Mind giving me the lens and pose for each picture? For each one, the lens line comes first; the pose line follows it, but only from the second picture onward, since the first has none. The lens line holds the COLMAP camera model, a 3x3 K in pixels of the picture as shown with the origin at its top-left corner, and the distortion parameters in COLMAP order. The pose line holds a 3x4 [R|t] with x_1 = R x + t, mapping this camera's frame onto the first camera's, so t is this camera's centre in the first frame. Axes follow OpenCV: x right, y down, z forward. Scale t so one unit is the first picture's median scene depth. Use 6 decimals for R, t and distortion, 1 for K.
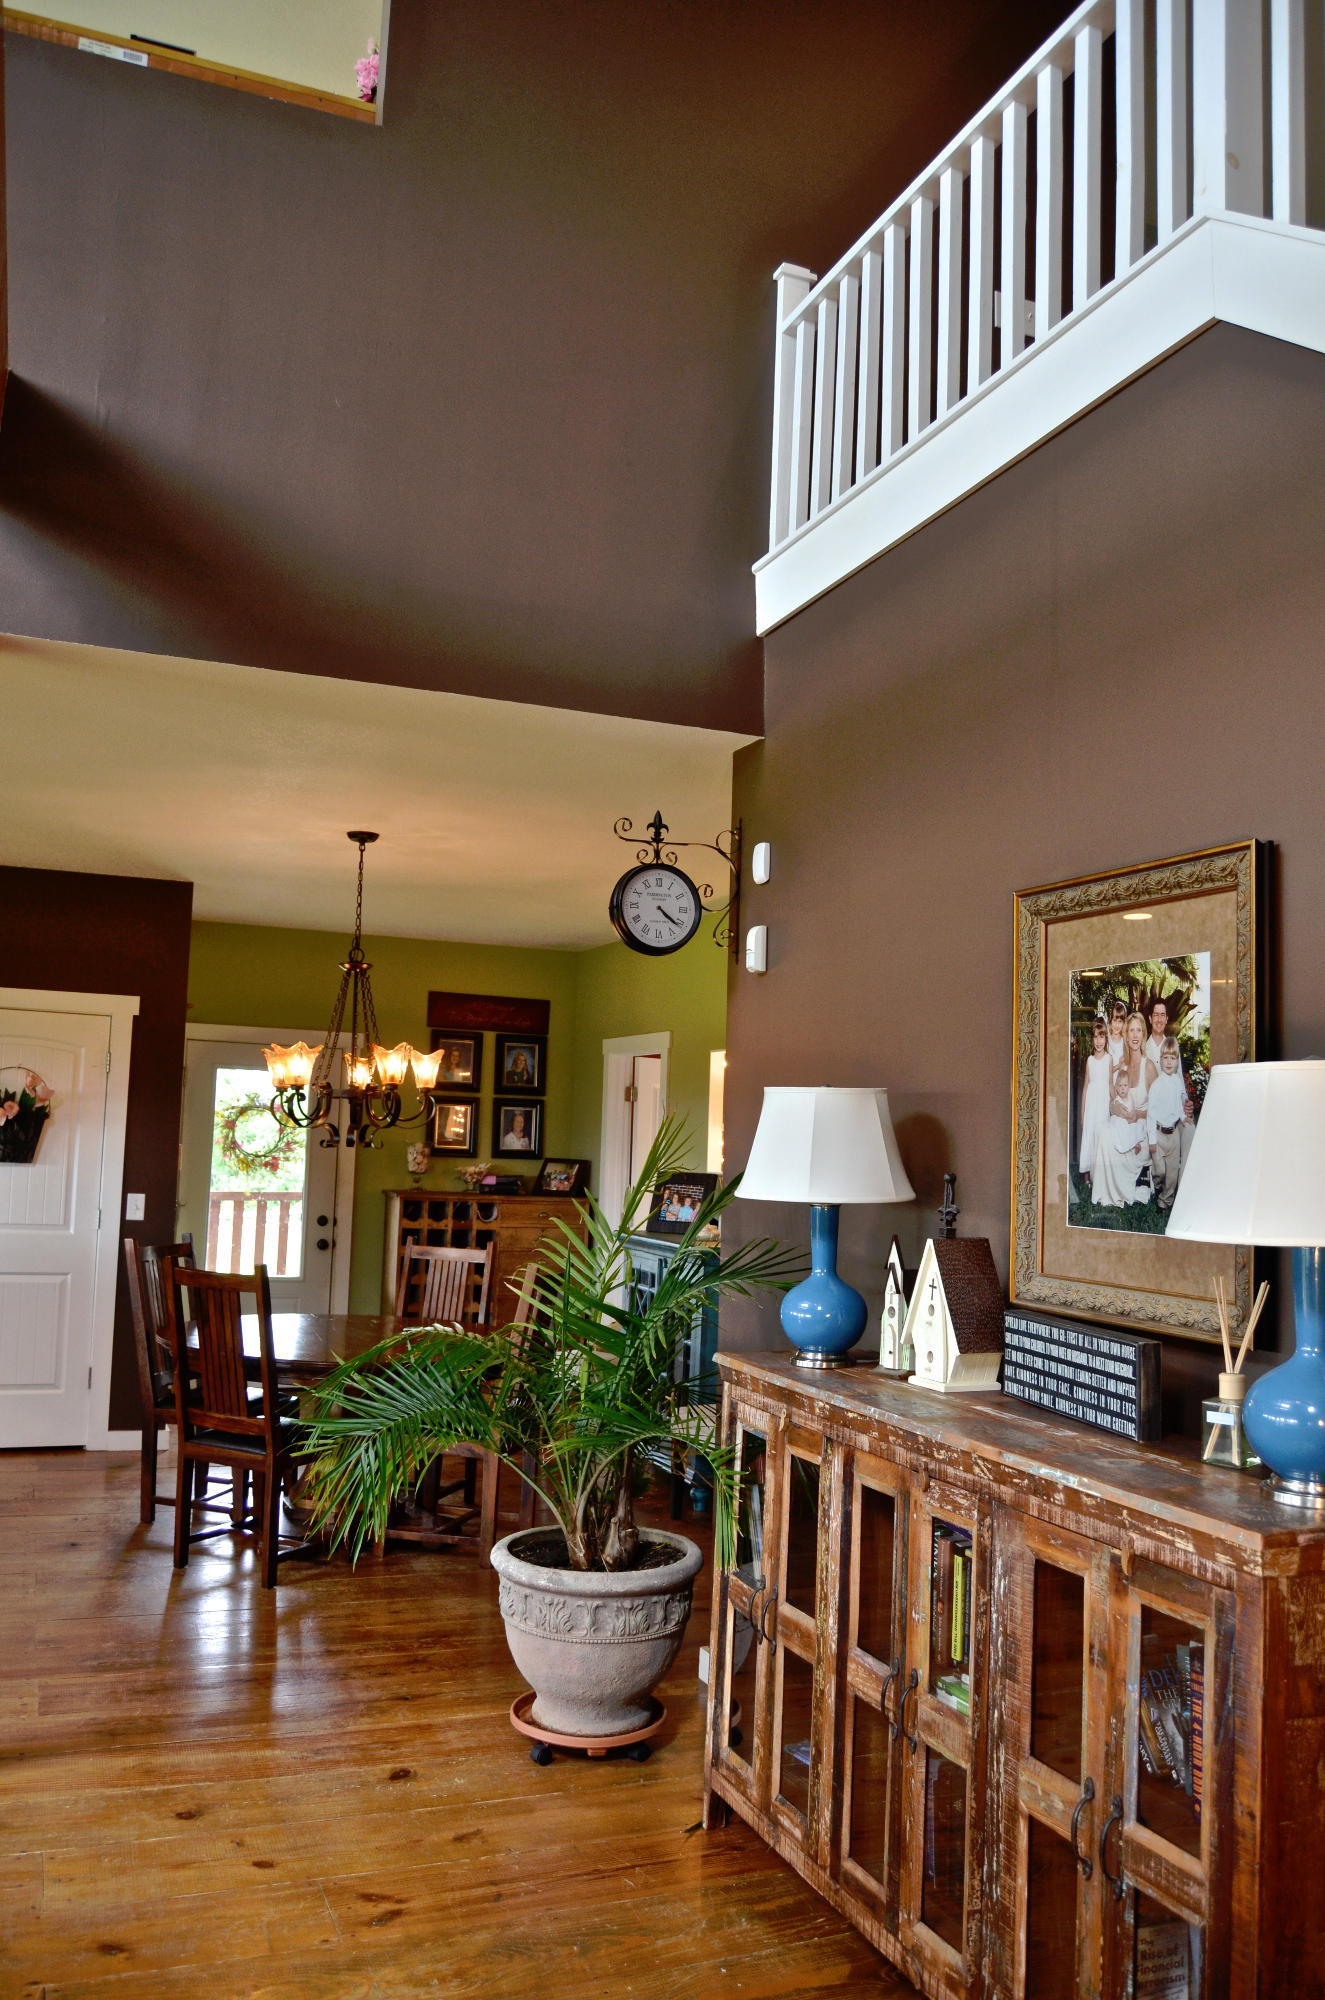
lens RADIAL K [[1550.0, 0, 661.7], [0, 1550.0, 1039.8], [0, 0, 1]] dist [-0.071101, 0.002112]
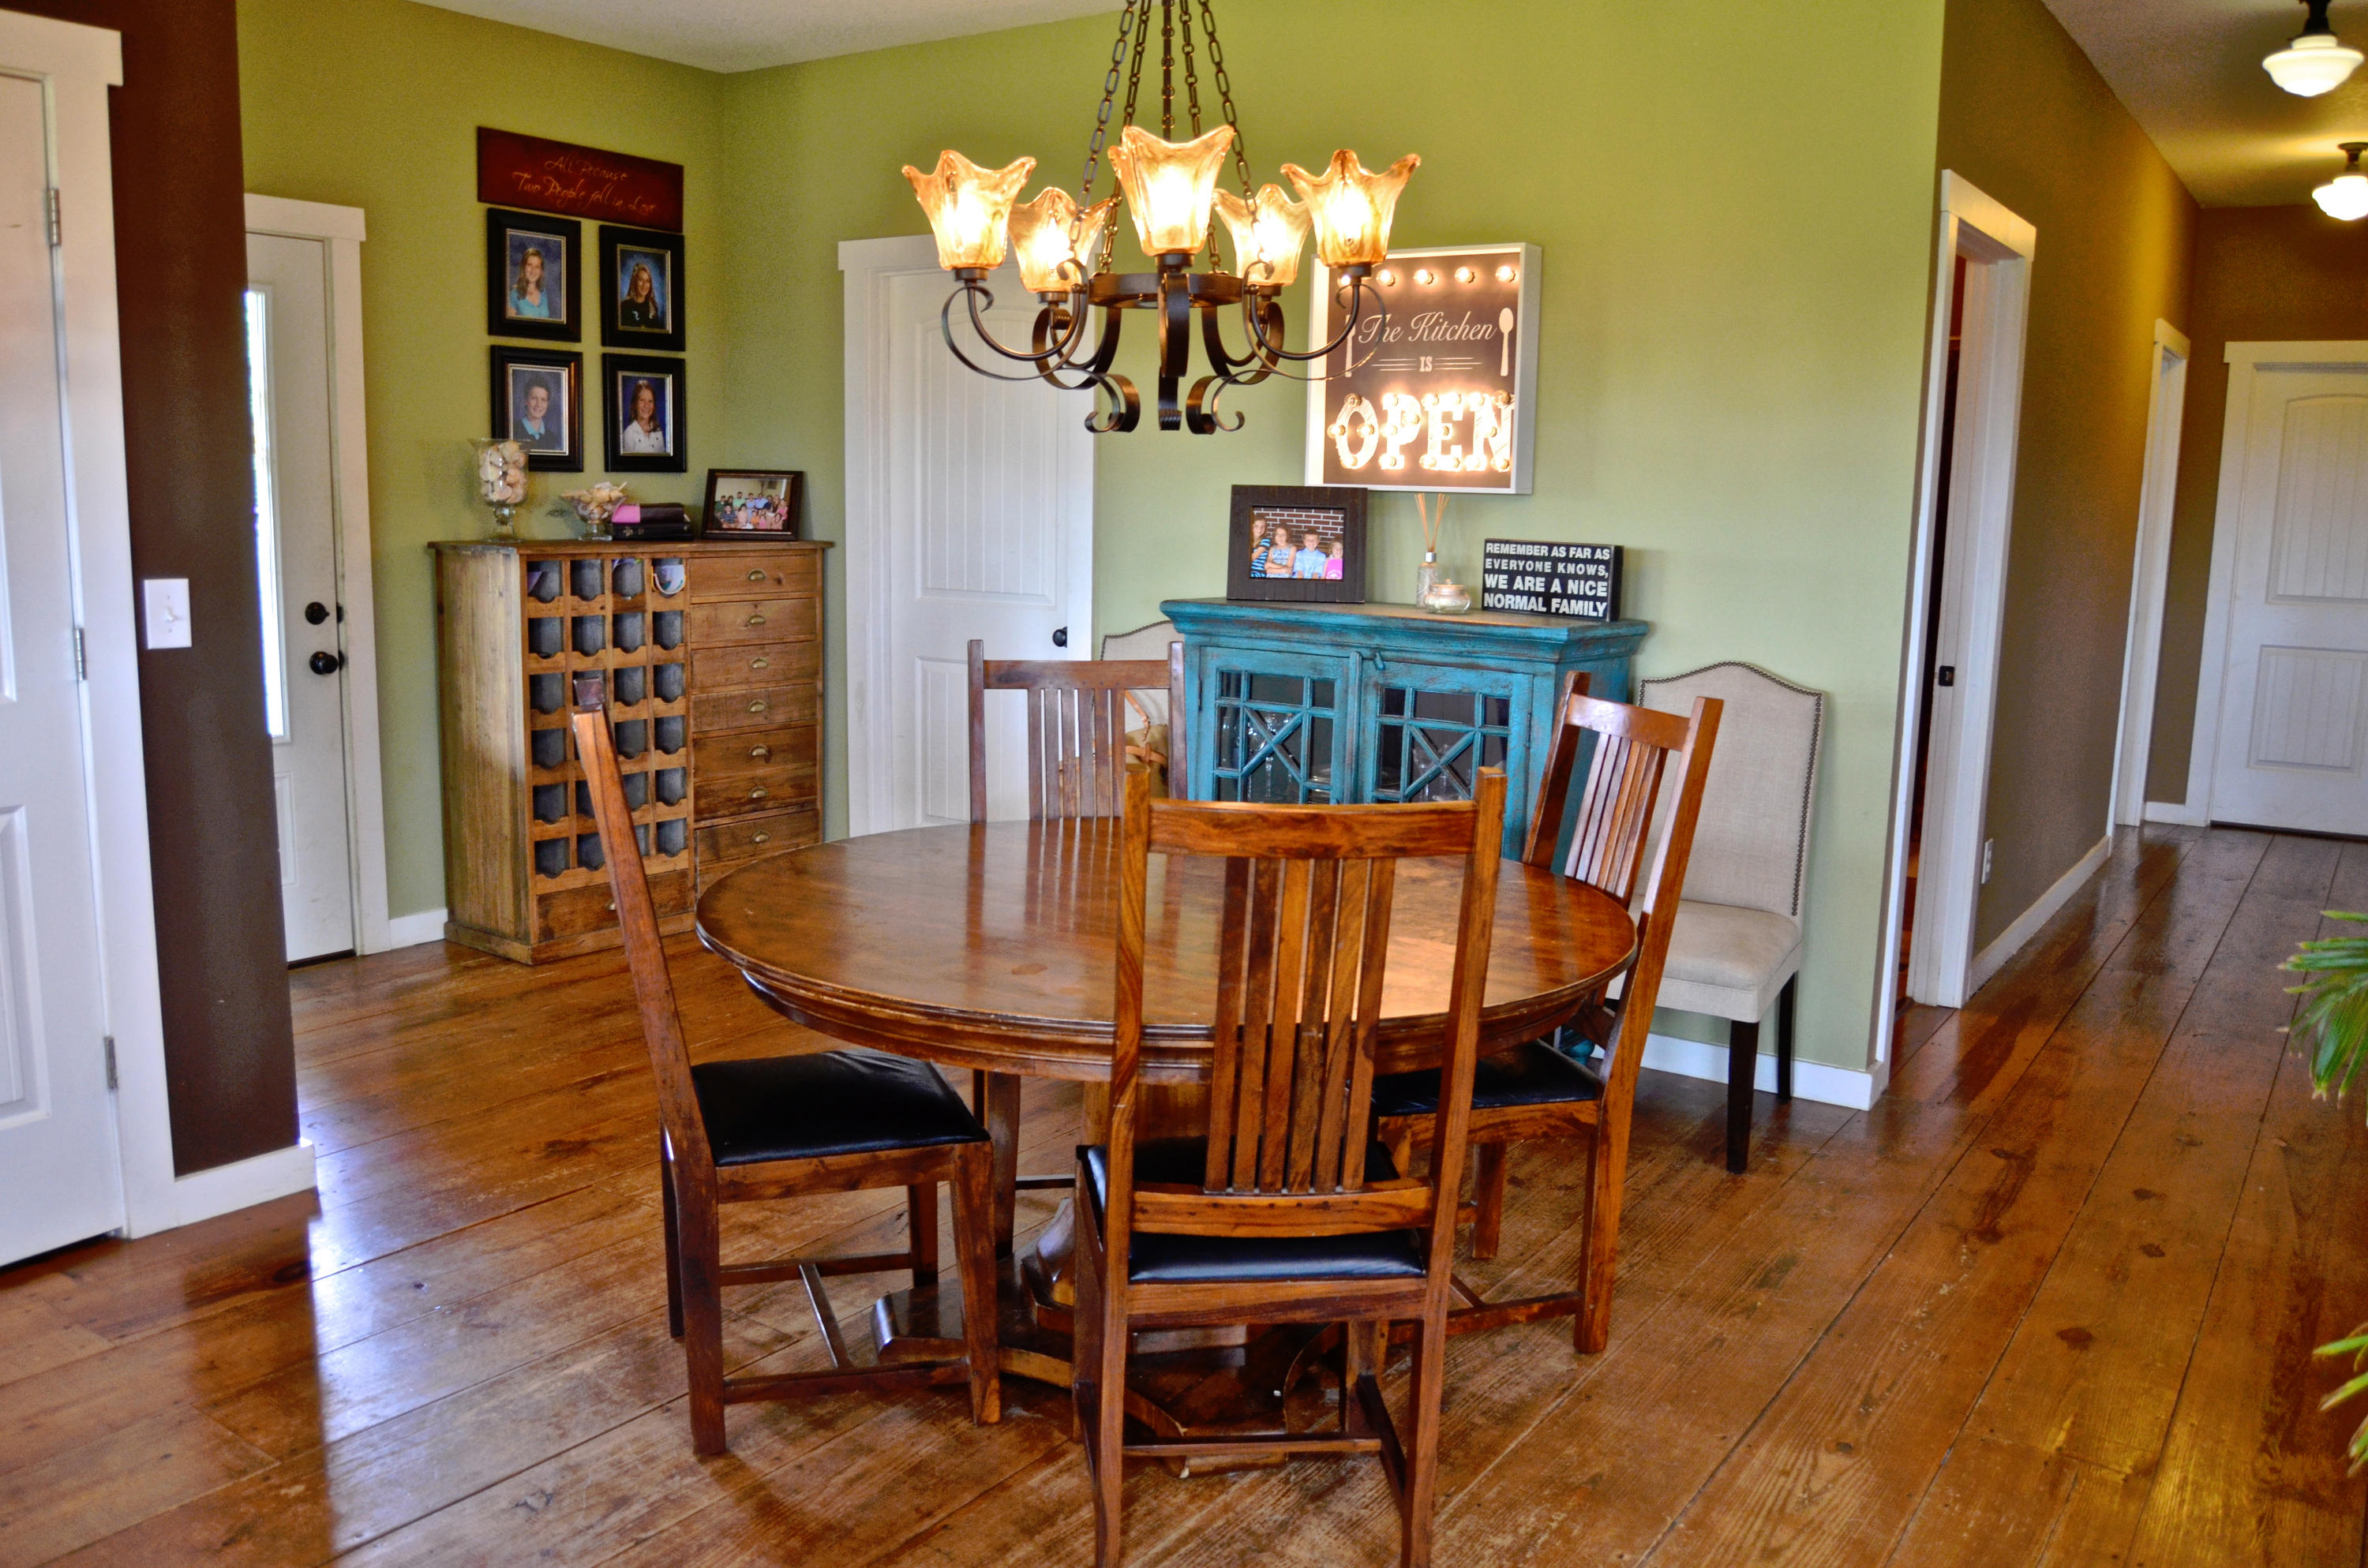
lens RADIAL K [[1835.0, 0, 1184.0], [0, 1835.0, 784.0], [0, 0, 1]] dist [-0.071101, 0.002112]
pose [[0.836058, -0.105971, 0.538309, -0.443726], [-0.028171, 0.971582, 0.235019, 0.045828], [-0.547917, -0.211654, 0.809314, 0.588511]]
